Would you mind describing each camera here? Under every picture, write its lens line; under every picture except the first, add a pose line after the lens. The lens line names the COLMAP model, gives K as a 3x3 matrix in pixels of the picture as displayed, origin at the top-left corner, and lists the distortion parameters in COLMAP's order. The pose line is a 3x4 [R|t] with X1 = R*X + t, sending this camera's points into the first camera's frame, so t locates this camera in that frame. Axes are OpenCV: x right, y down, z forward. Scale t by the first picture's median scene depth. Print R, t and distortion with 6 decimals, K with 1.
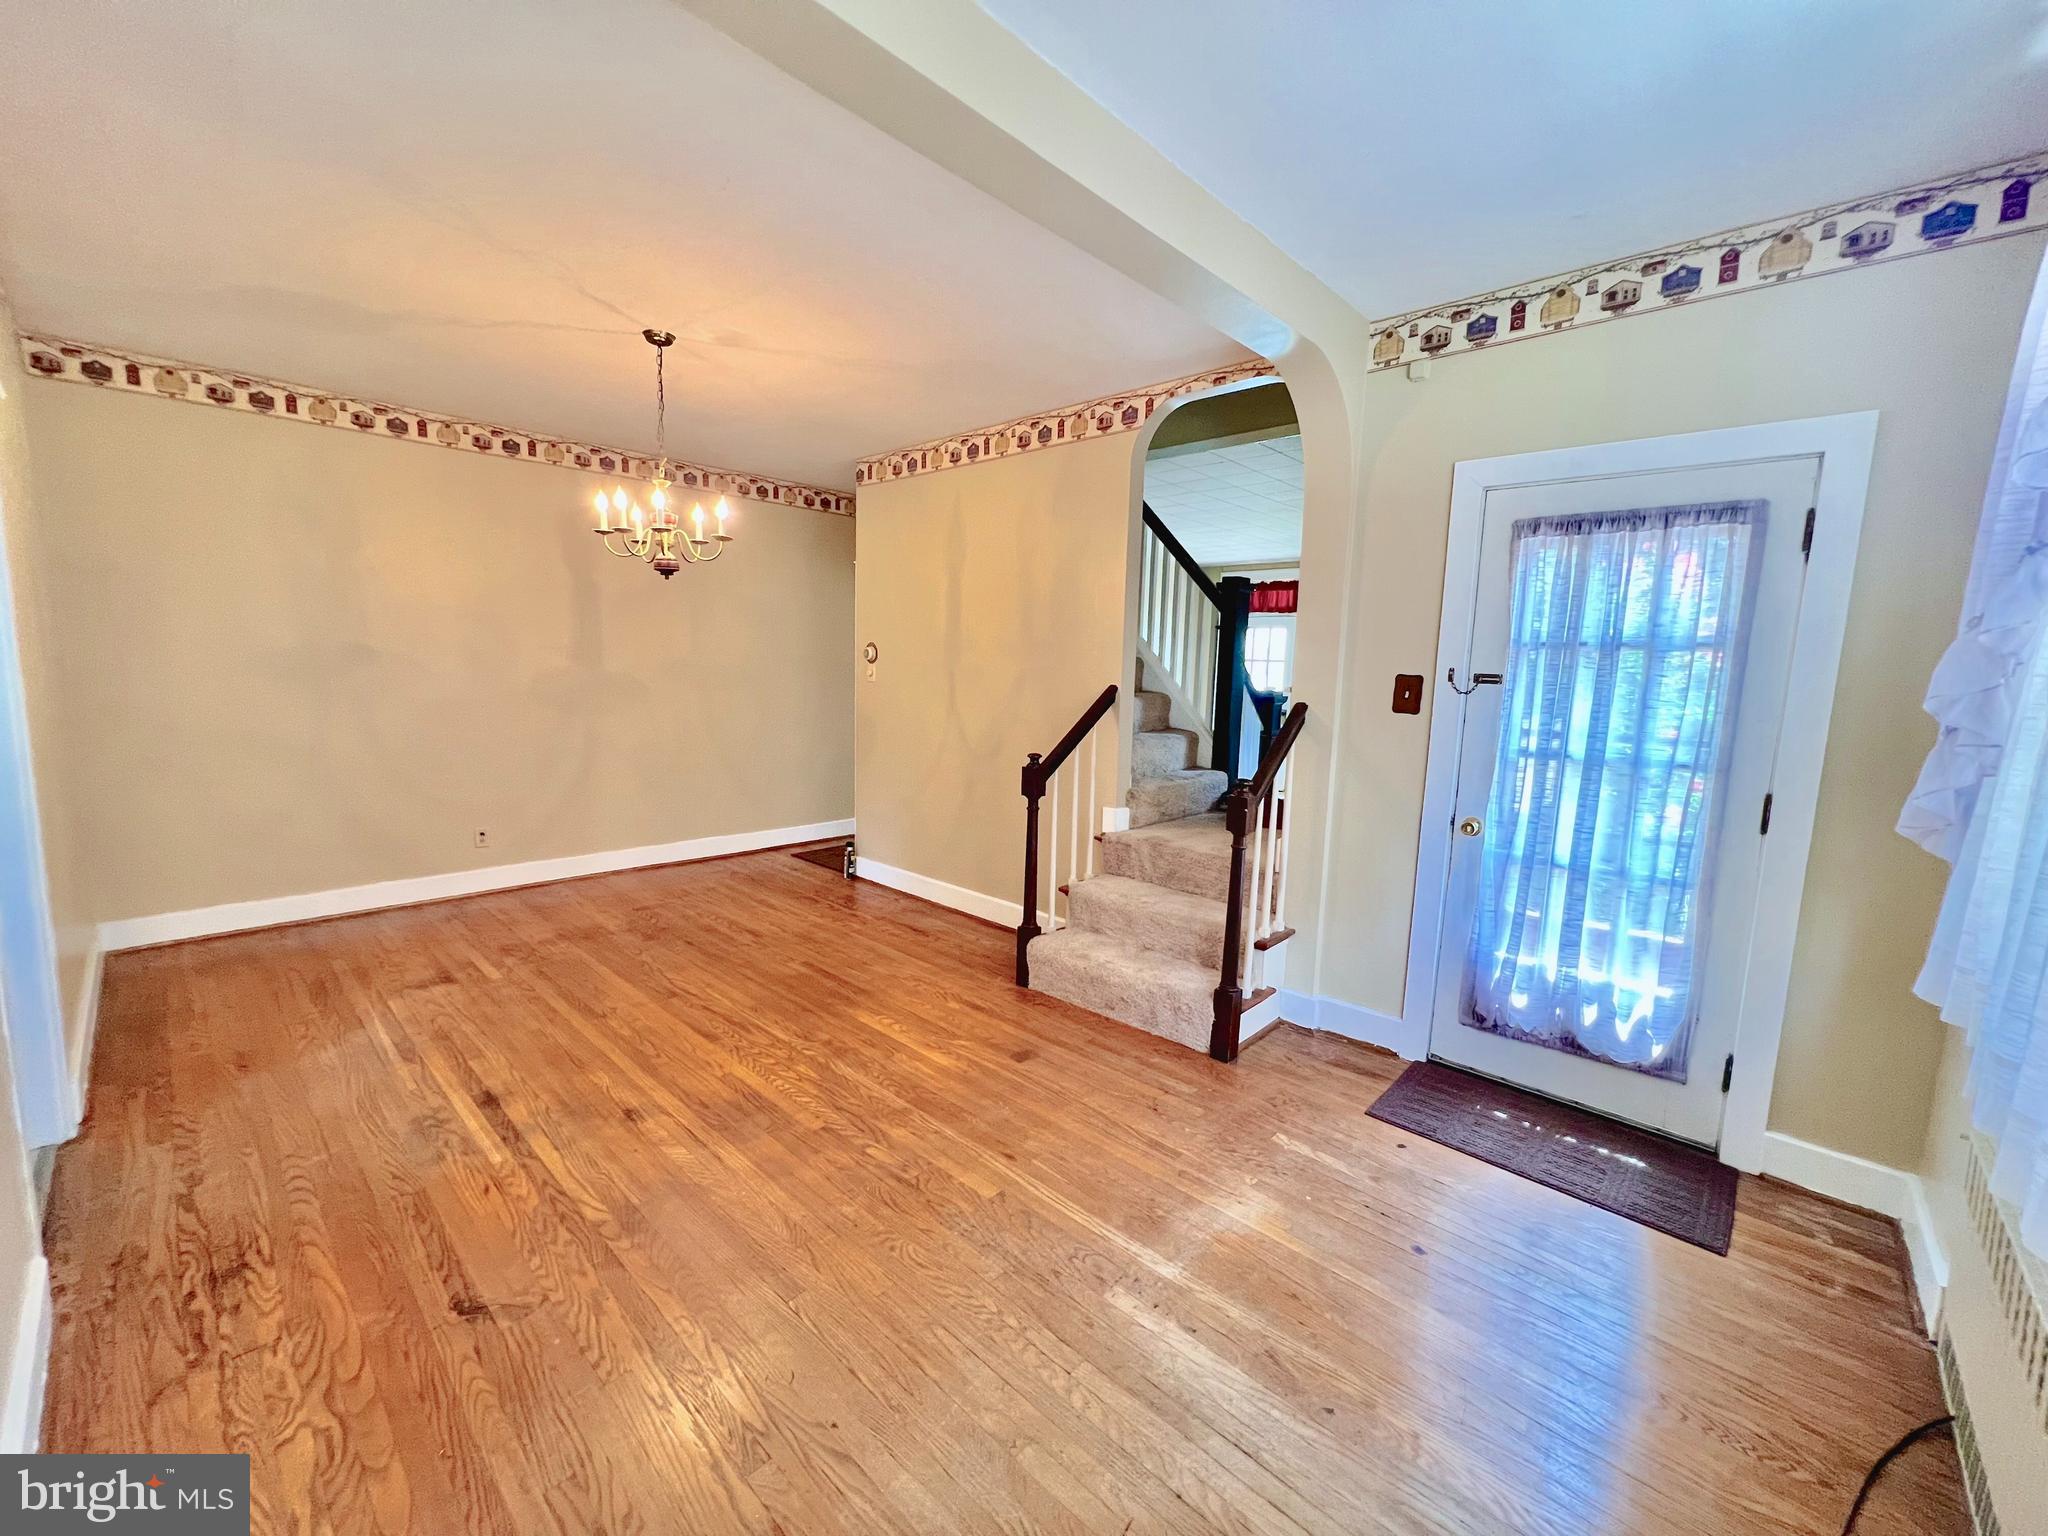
lens RADIAL K [[818.7, 0, 1022.3], [0, 818.7, 769.7], [0, 0, 1]] dist [-0.001820, 0.000251]
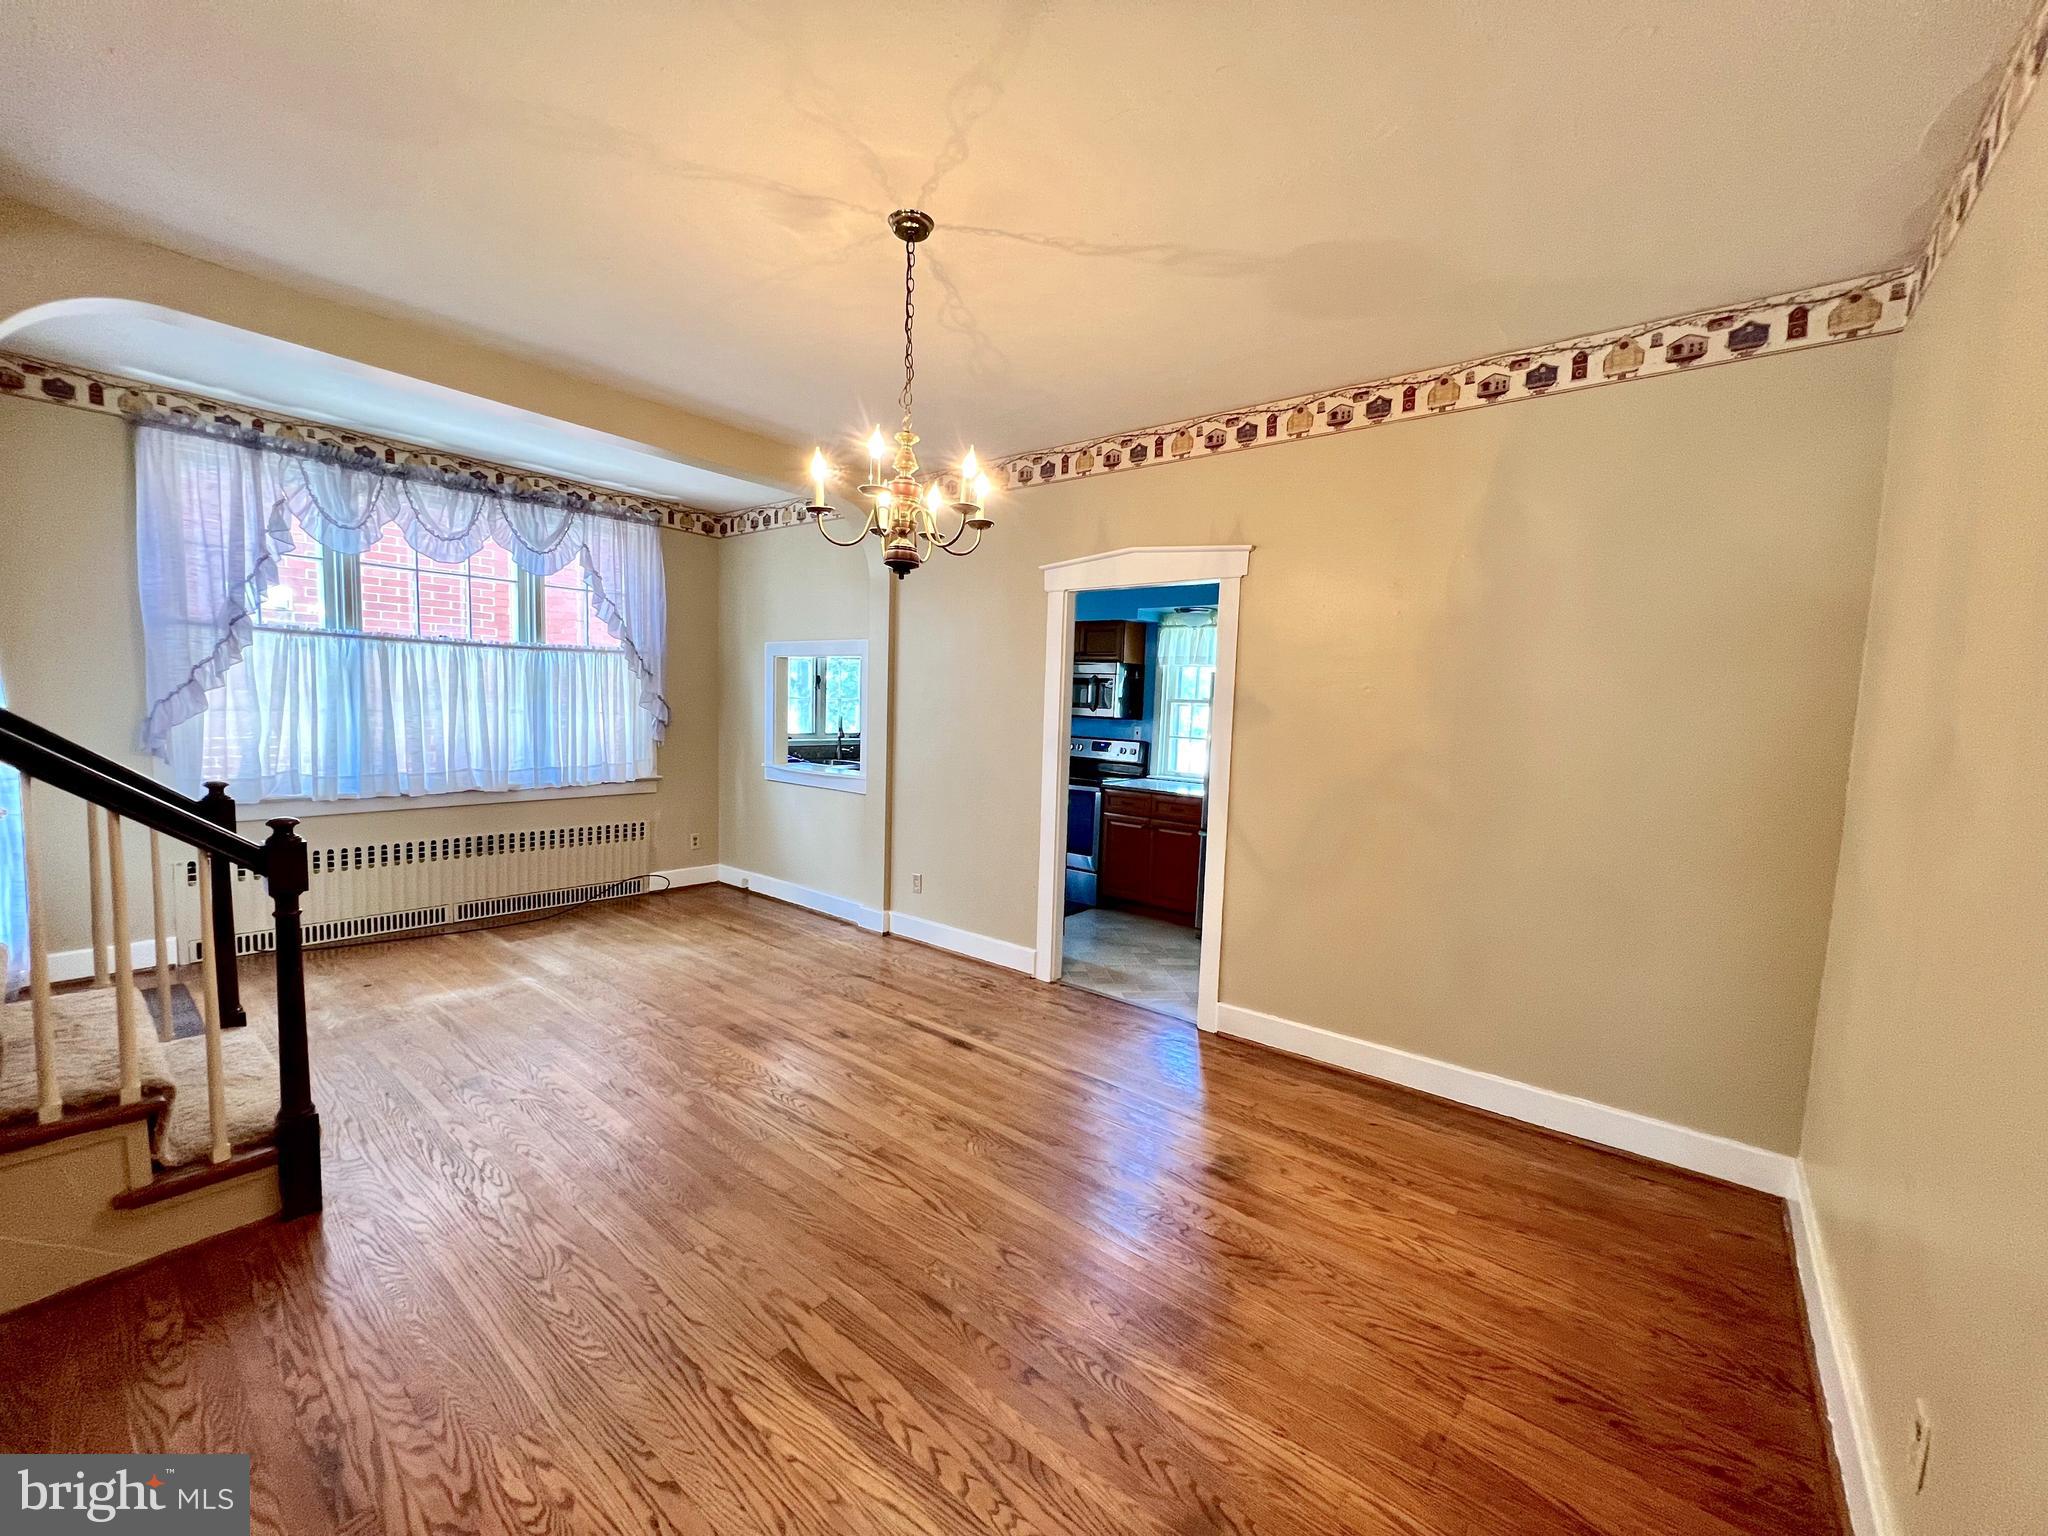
lens RADIAL K [[818.7, 0, 1022.3], [0, 818.7, 769.7], [0, 0, 1]] dist [-0.001820, 0.000251]
pose [[-0.995233, -0.059342, -0.077392, -0.640240], [-0.074534, 0.974600, 0.211187, -0.299393], [0.062894, 0.215948, -0.974377, 2.215562]]
